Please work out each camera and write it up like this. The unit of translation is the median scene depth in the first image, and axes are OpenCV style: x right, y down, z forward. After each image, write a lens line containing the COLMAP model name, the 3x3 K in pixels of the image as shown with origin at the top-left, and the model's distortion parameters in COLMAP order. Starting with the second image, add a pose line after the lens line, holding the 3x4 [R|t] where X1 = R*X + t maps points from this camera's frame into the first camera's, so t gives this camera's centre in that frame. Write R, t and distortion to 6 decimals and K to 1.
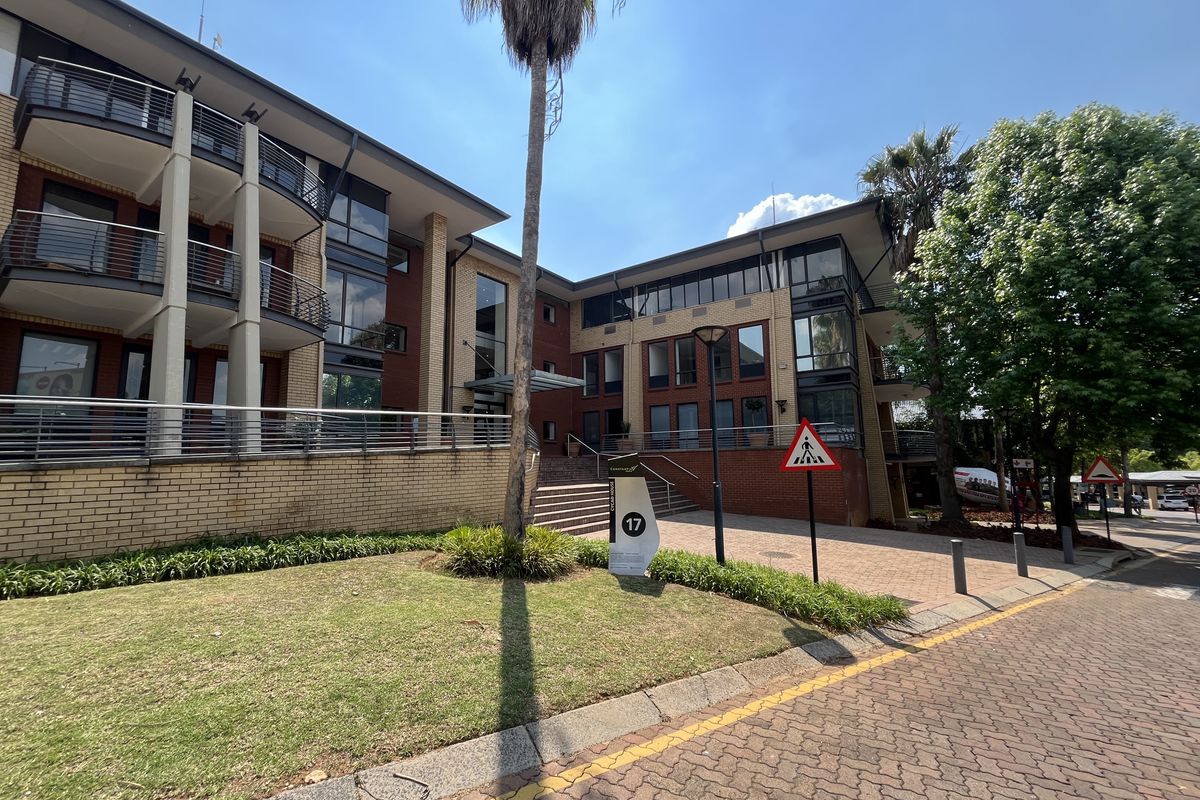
lens RADIAL K [[487.5, 0, 600.7], [0, 487.5, 401.5], [0, 0, 1]] dist [-0.000445, -0.000095]
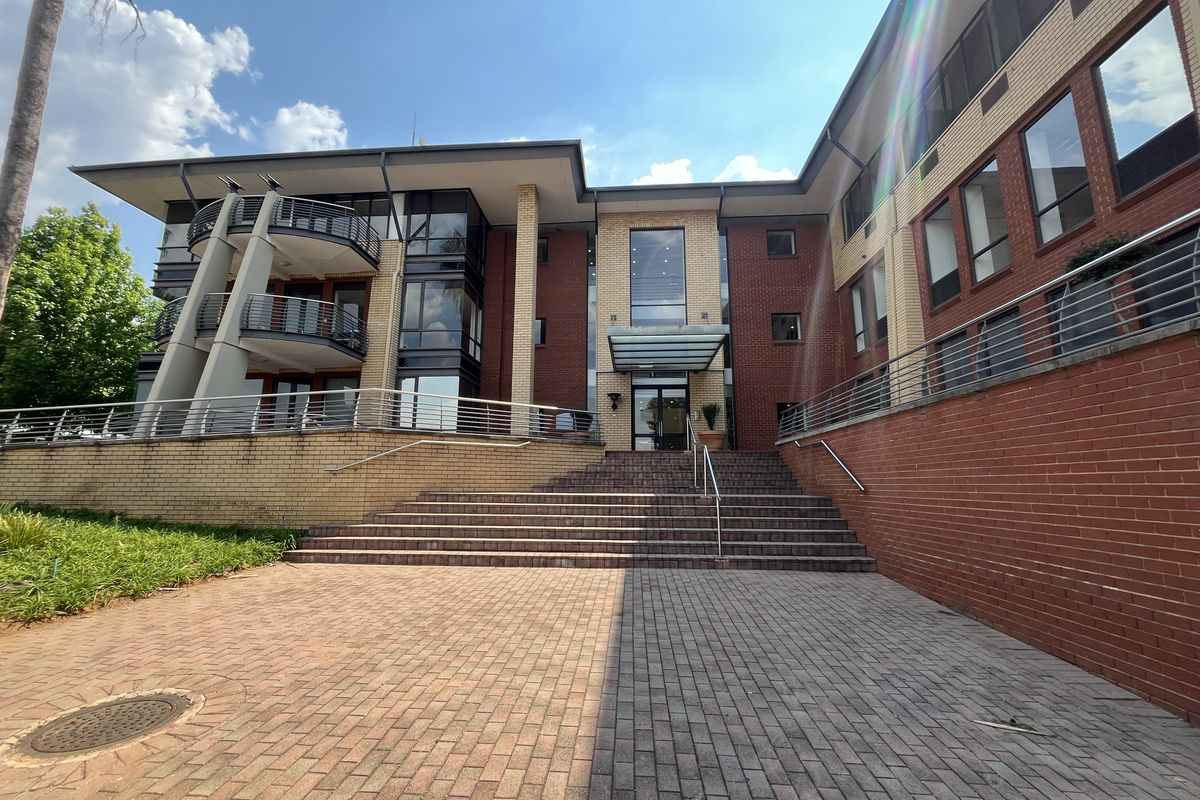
lens RADIAL K [[487.5, 0, 597.8], [0, 487.5, 400.3], [0, 0, 1]] dist [-0.000445, -0.000095]
pose [[0.504866, -0.132415, -0.852981, 0.874269], [0.097856, 0.990574, -0.095855, 0.210102], [0.857633, -0.035075, 0.513065, 1.264441]]
